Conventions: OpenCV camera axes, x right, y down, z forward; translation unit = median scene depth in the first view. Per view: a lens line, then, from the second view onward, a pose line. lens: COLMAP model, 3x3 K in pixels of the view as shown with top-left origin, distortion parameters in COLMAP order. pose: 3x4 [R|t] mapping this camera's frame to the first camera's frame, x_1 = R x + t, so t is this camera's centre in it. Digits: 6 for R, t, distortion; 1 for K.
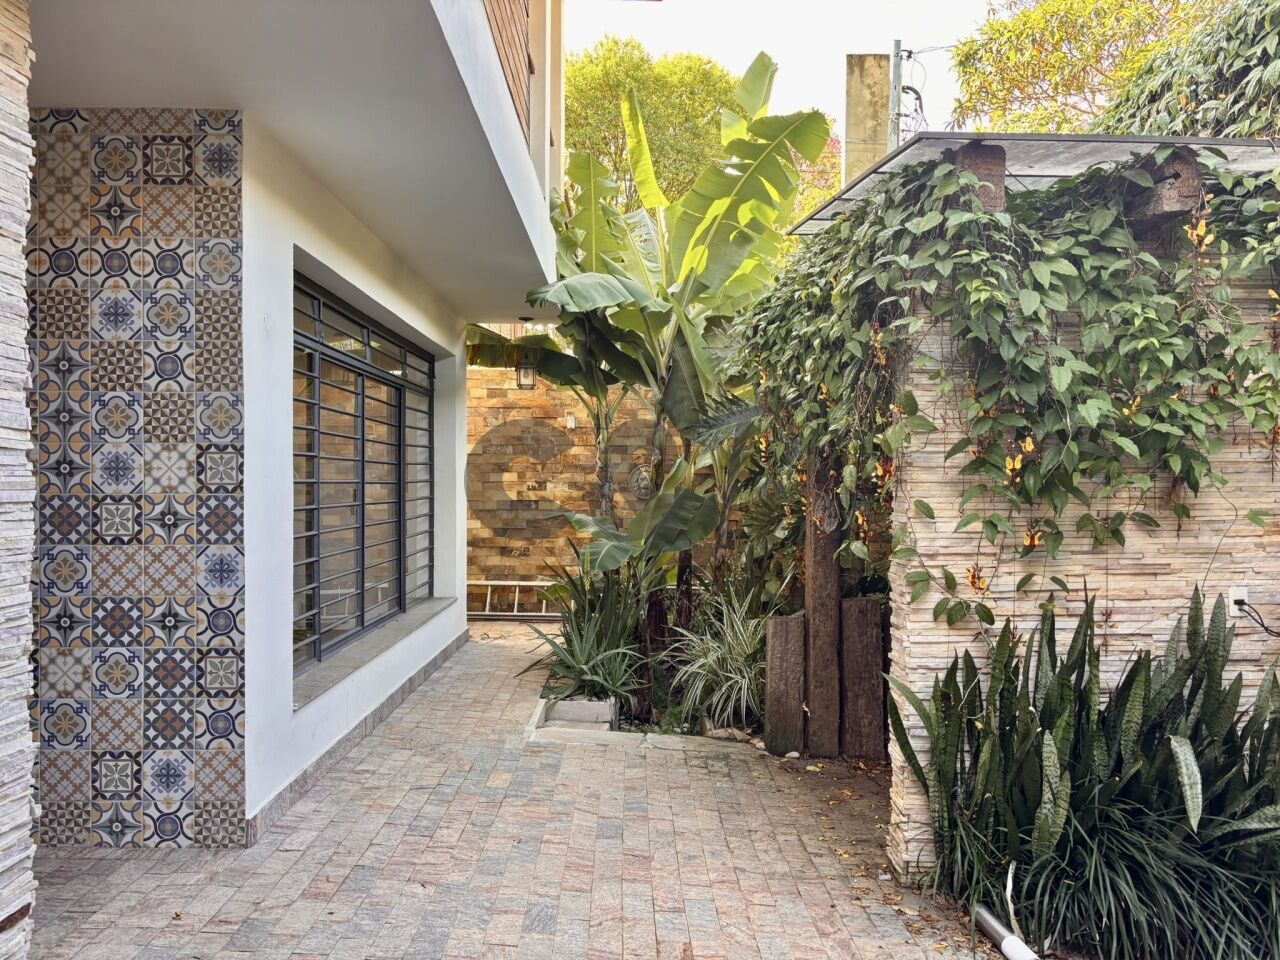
lens RADIAL K [[975.8, 0, 640.0], [0, 975.8, 480.0], [0, 0, 1]] dist [0.042817, -0.054924]
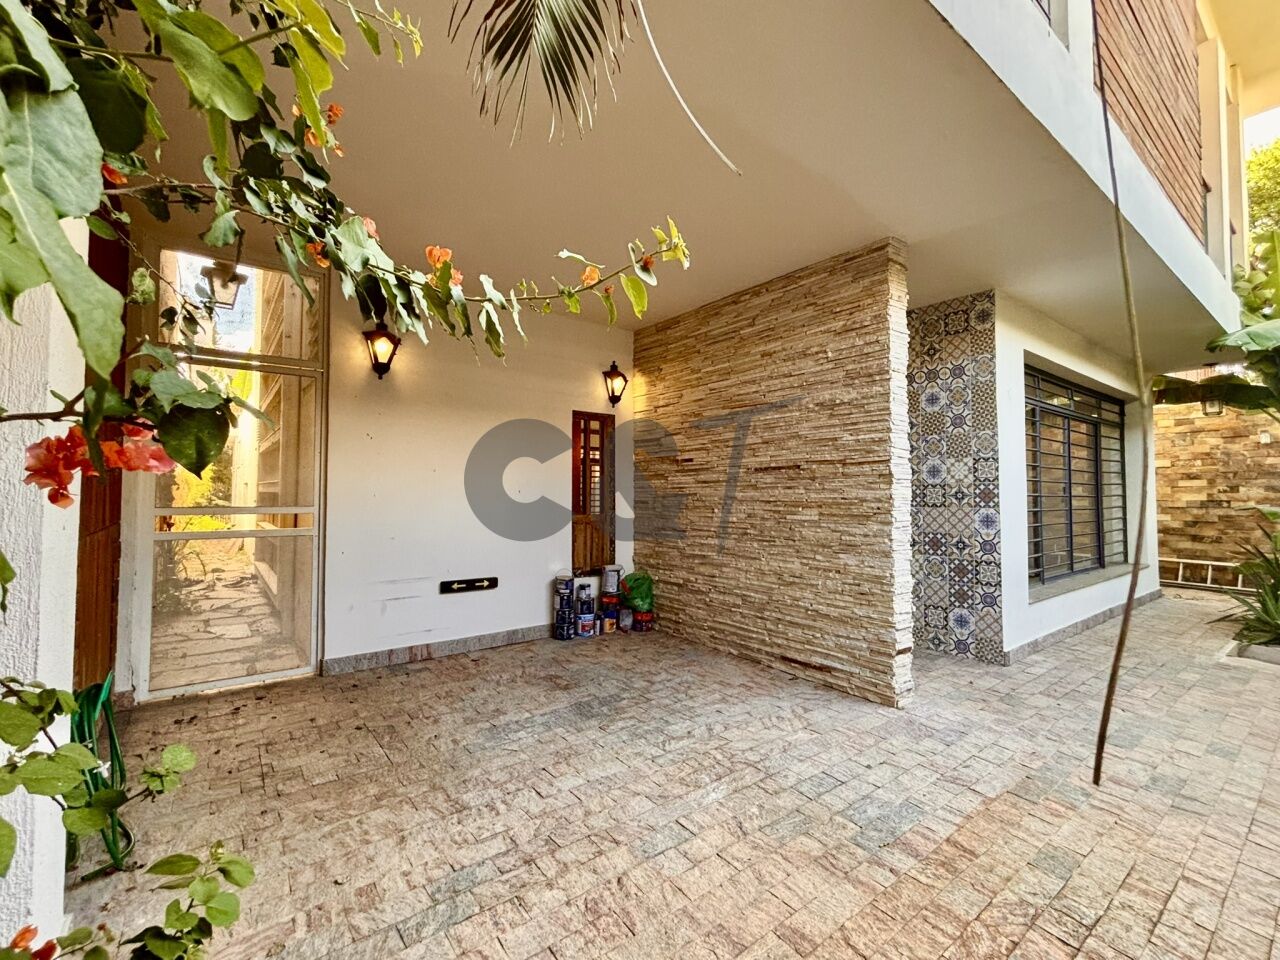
lens RADIAL K [[571.0, 0, 640.0], [0, 571.0, 480.0], [0, 0, 1]] dist [-0.010615, 0.008939]
pose [[0.607798, -0.026383, -0.793653, 0.059803], [0.001471, 0.999484, -0.032098, 0.044810], [0.794090, 0.018342, 0.607523, -0.251357]]
